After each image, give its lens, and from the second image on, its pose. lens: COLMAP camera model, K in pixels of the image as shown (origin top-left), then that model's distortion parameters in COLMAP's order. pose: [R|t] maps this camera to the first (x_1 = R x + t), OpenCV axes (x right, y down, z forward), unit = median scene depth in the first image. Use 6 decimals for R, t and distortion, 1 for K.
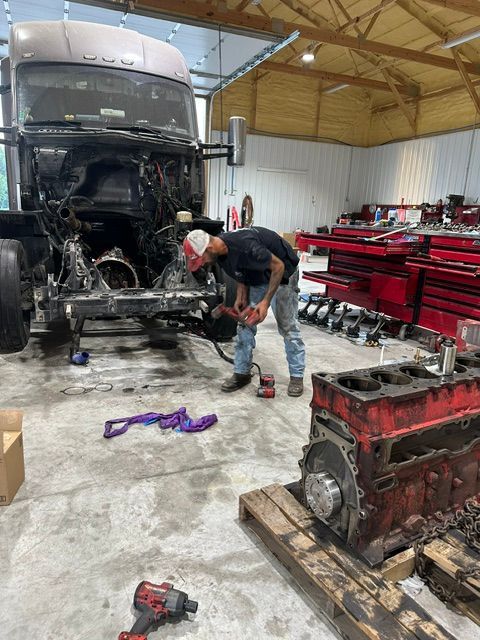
lens RADIAL K [[464.8, 0, 236.6], [0, 464.8, 317.9], [0, 0, 1]] dist [0.028260, -0.030231]
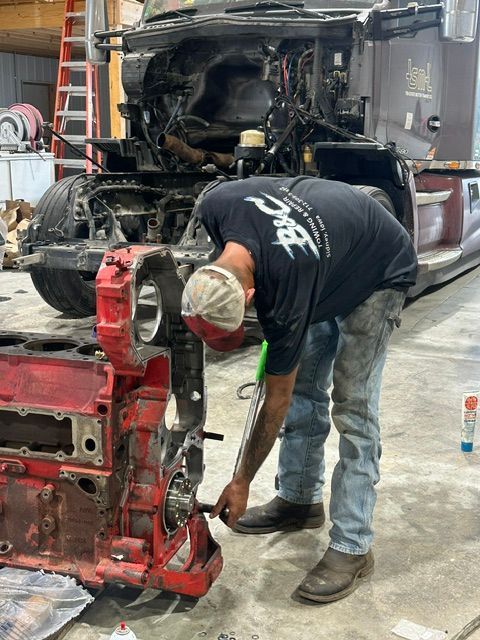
lens RADIAL K [[878.2, 0, 239.8], [0, 878.2, 320.5], [0, 0, 1]] dist [0.100673, 0.000000]
pose [[0.667642, 0.118626, -0.734971, 0.673276], [-0.144536, 0.989093, 0.028346, -0.004484], [0.730317, 0.087305, 0.677506, 0.171257]]
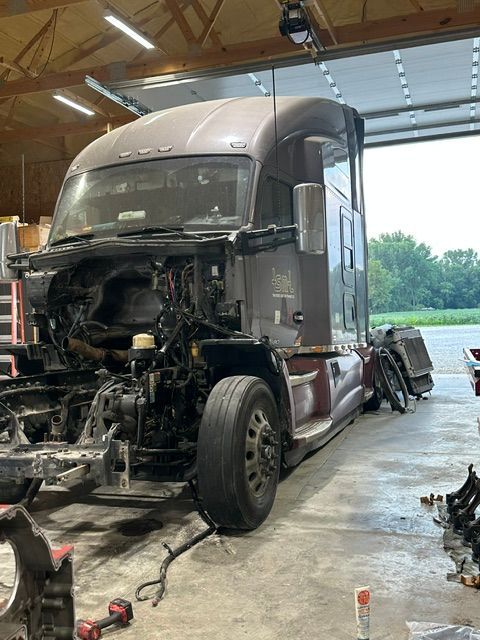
lens RADIAL K [[683.7, 0, 236.6], [0, 683.7, 318.4], [0, 0, 1]] dist [0.120916, 0.000000]
pose [[0.751610, -0.068242, -0.656069, 0.587389], [-0.073873, 0.979668, -0.186532, -0.058021], [0.655458, 0.188665, 0.731286, 0.275763]]
